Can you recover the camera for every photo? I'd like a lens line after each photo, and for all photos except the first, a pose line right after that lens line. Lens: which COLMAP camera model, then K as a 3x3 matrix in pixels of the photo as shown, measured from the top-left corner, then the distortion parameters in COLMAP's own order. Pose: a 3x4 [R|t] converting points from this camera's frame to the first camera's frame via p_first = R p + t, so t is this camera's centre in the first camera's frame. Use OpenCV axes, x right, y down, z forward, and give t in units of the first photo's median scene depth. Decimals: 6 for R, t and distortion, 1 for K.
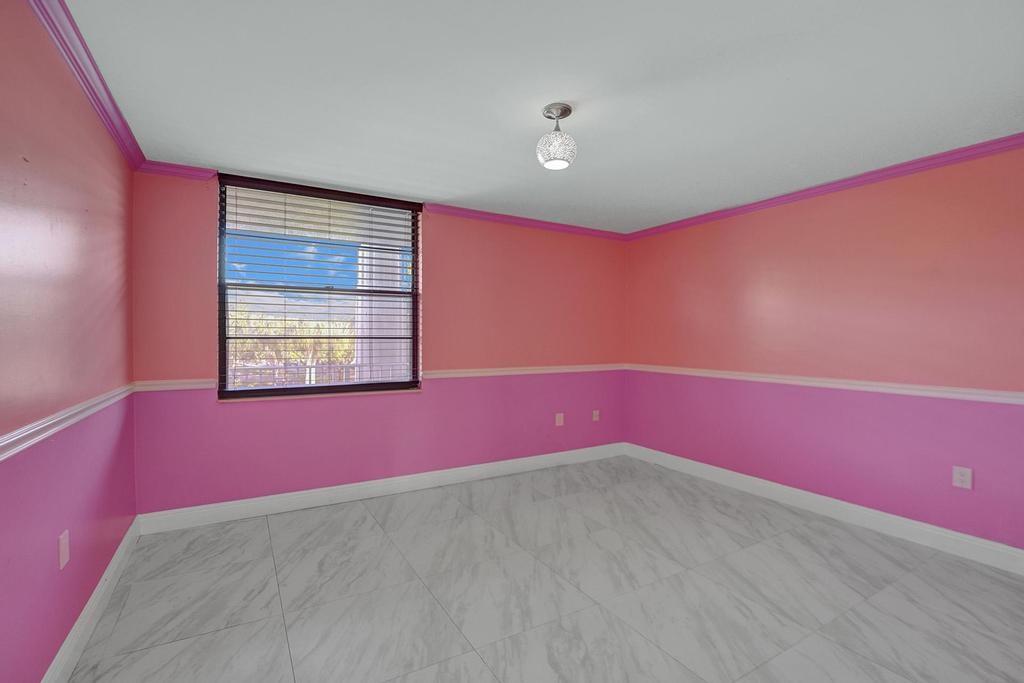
lens RADIAL K [[466.1, 0, 513.1], [0, 466.1, 338.0], [0, 0, 1]] dist [-0.022140, -0.000081]
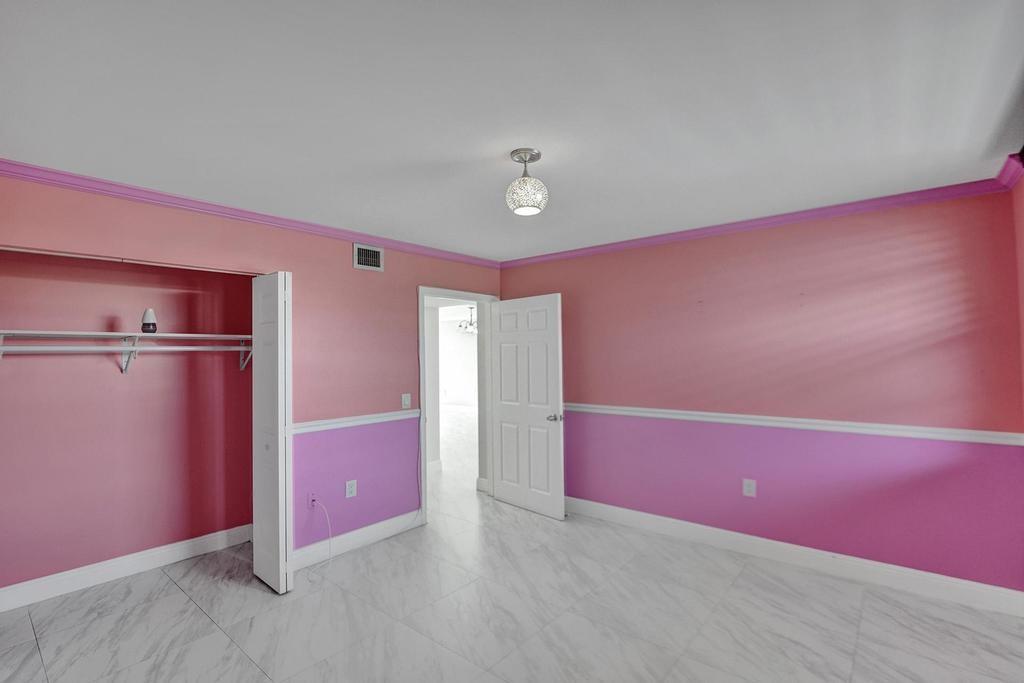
lens RADIAL K [[466.1, 0, 513.1], [0, 466.1, 338.0], [0, 0, 1]] dist [-0.022140, -0.000081]
pose [[-0.941842, -0.002679, -0.336046, 0.443596], [0.007694, 0.999534, -0.029532, -0.080555], [0.335969, -0.030400, -0.941382, 1.889503]]
